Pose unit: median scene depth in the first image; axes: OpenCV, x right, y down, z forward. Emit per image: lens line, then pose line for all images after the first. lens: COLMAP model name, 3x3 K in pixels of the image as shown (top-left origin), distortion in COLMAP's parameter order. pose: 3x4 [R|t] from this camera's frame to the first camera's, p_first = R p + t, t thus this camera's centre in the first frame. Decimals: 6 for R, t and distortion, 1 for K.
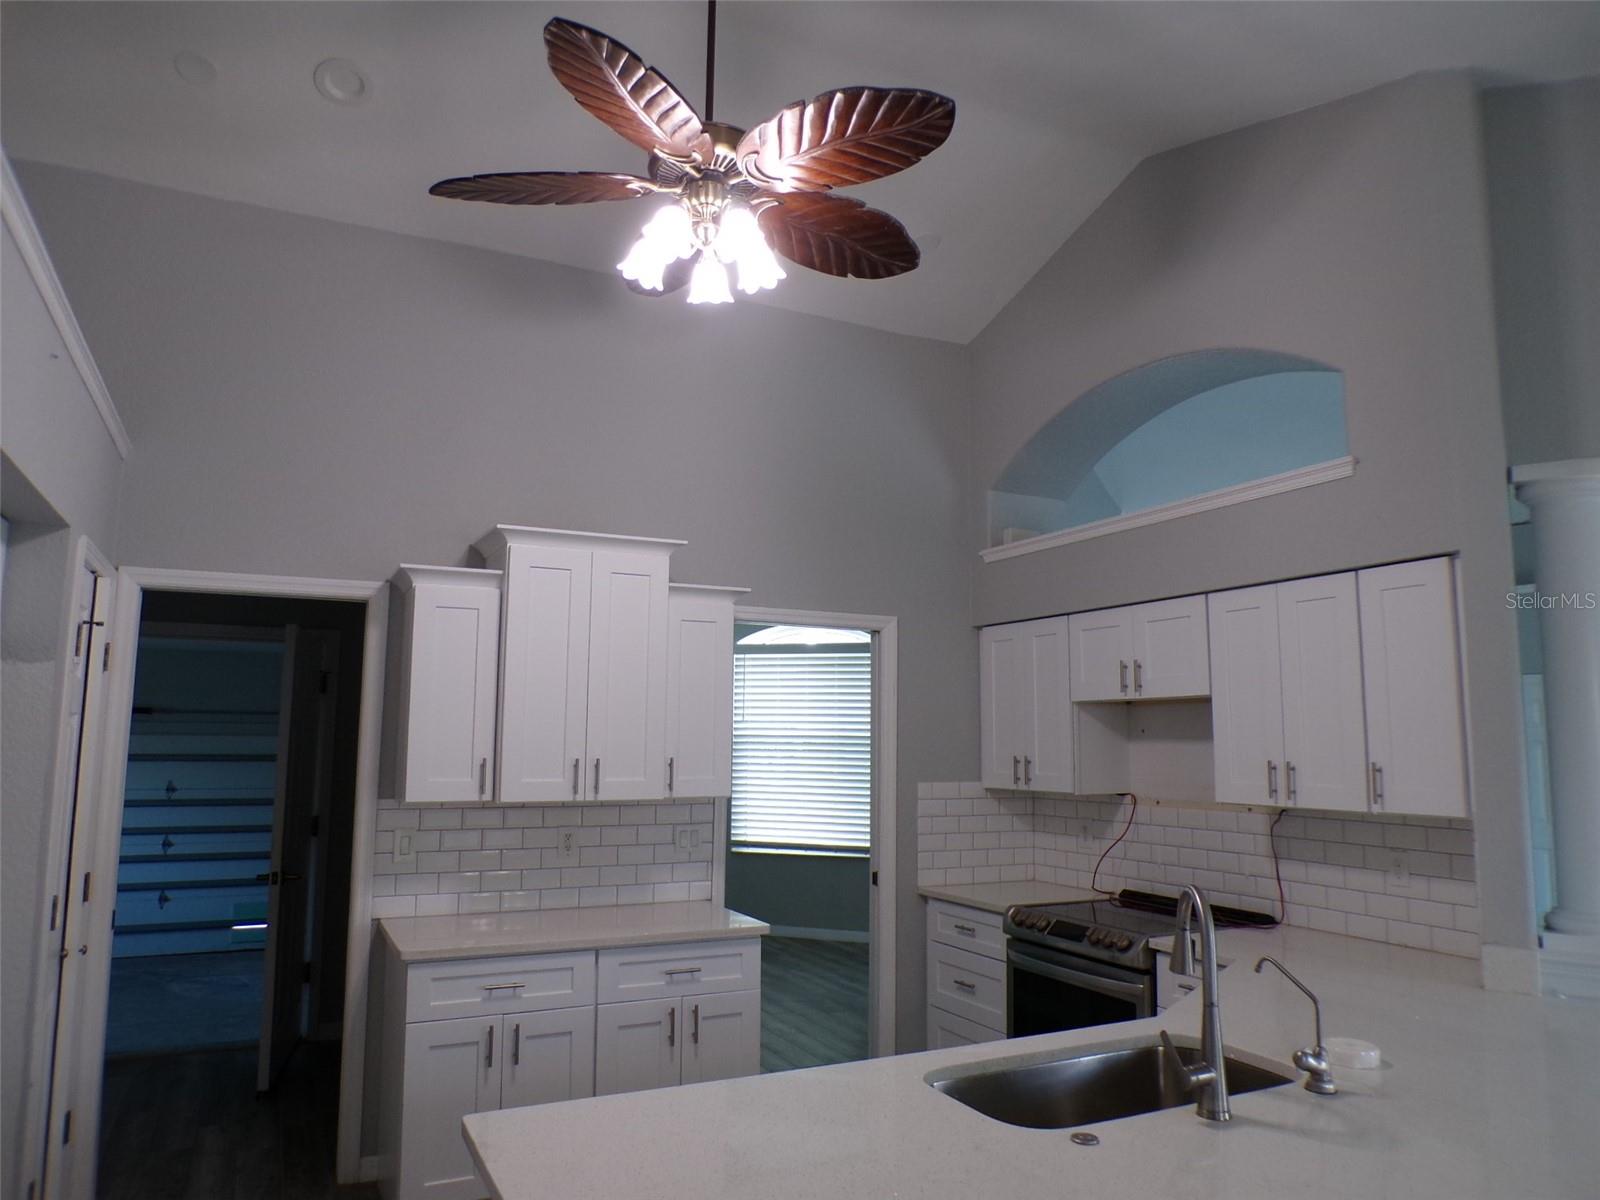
lens RADIAL K [[1094.5, 0, 790.0], [0, 1094.5, 599.9], [0, 0, 1]] dist [-0.032184, 0.009585]
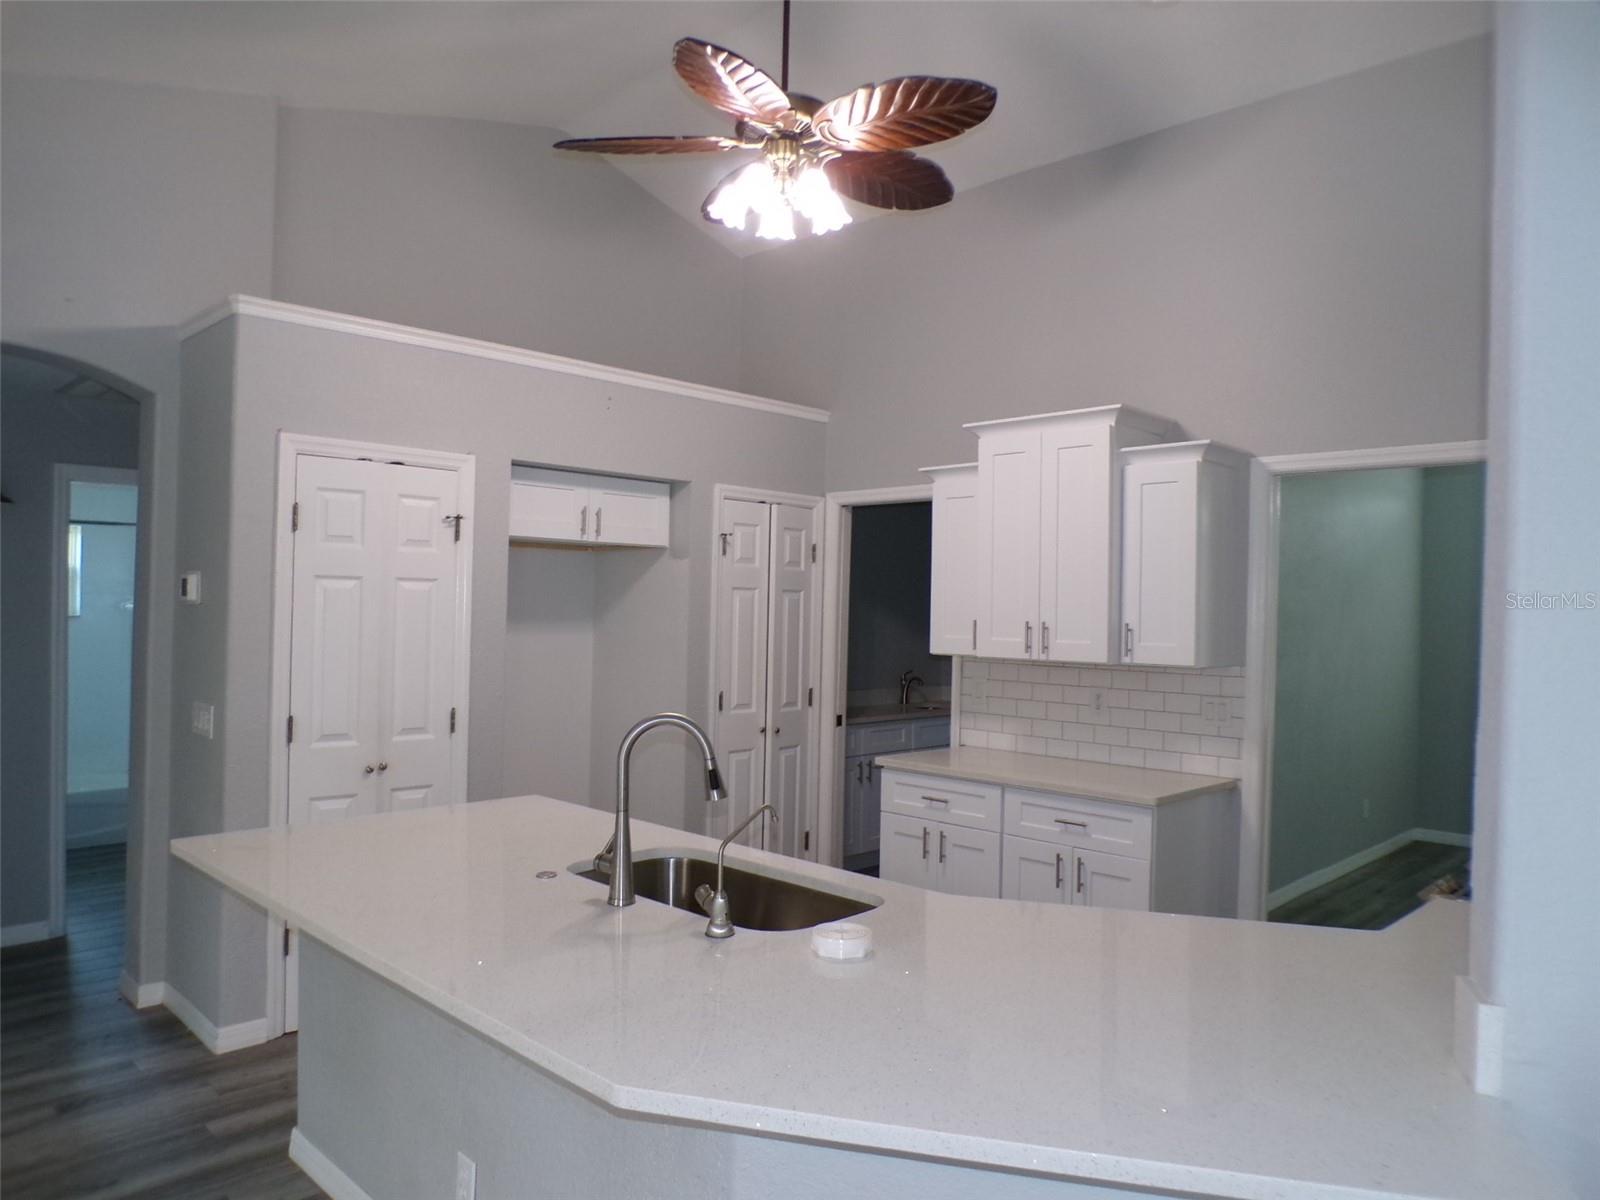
lens RADIAL K [[1094.5, 0, 791.3], [0, 1094.5, 610.3], [0, 0, 1]] dist [-0.032184, 0.009585]
pose [[0.320174, -0.001781, -0.947357, 0.773623], [0.103239, 0.994108, 0.033022, 0.070512], [0.941717, -0.108377, 0.318472, 0.411064]]
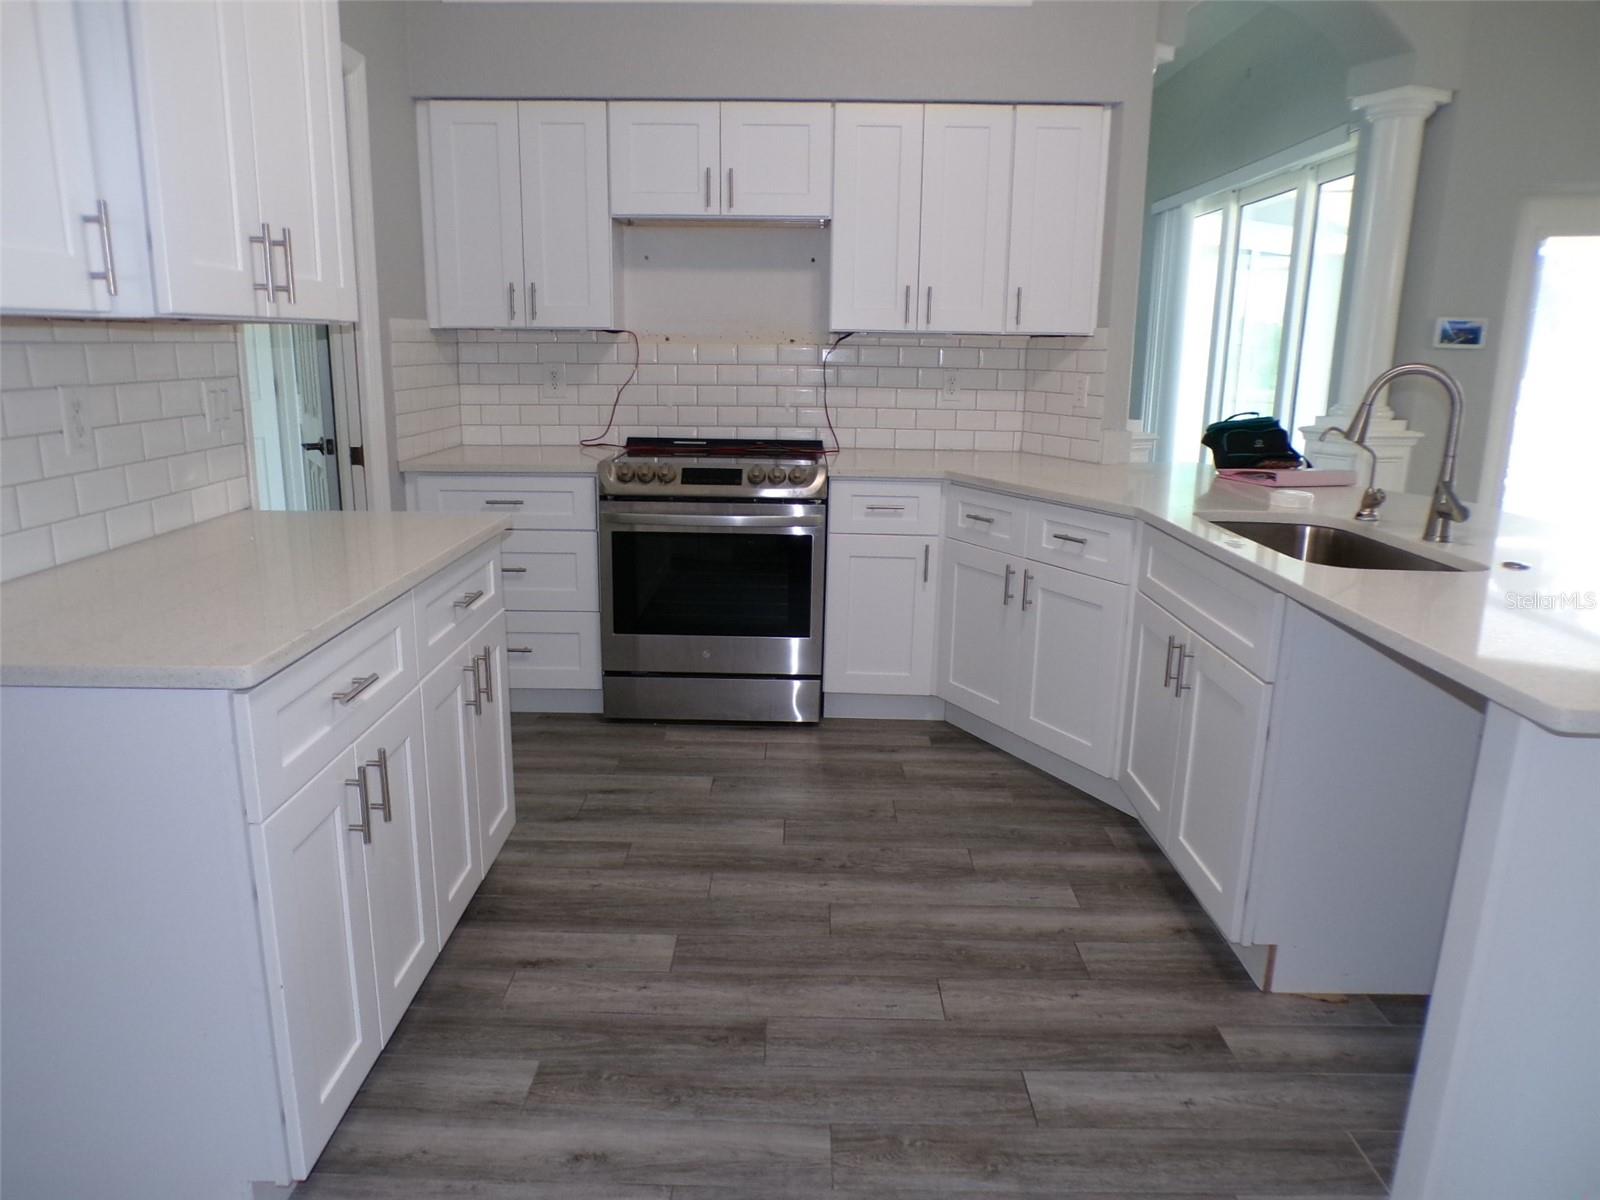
lens RADIAL K [[1094.5, 0, 790.1], [0, 1094.5, 597.0], [0, 0, 1]] dist [-0.032184, 0.009585]
pose [[0.444809, -0.207359, 0.871290, -0.527325], [-0.123274, 0.949395, 0.288881, 0.131159], [-0.887101, -0.235904, 0.396738, 0.567973]]
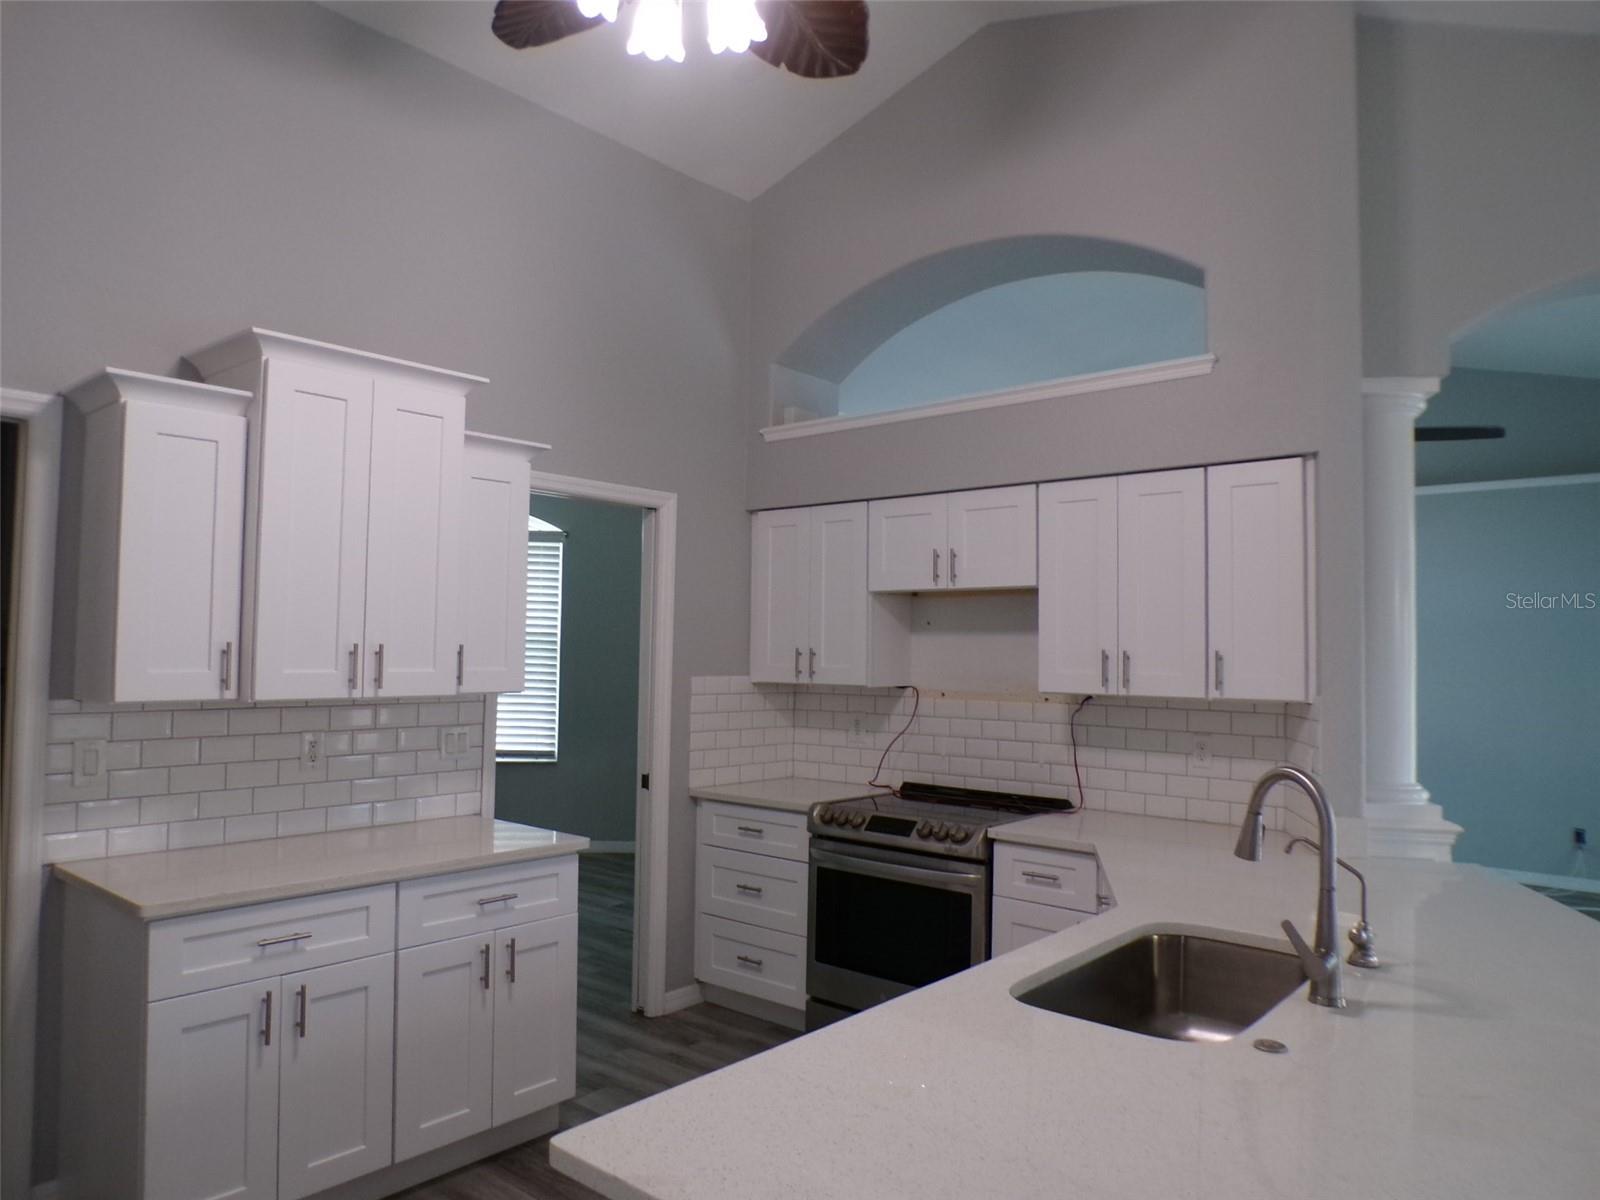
lens RADIAL K [[1094.5, 0, 793.5], [0, 1094.5, 599.8], [0, 0, 1]] dist [-0.032184, 0.009585]
pose [[0.919658, 0.022145, 0.392096, -0.209309], [-0.055854, 0.995635, 0.074774, 0.037487], [-0.388729, -0.090667, 0.916880, 0.165740]]
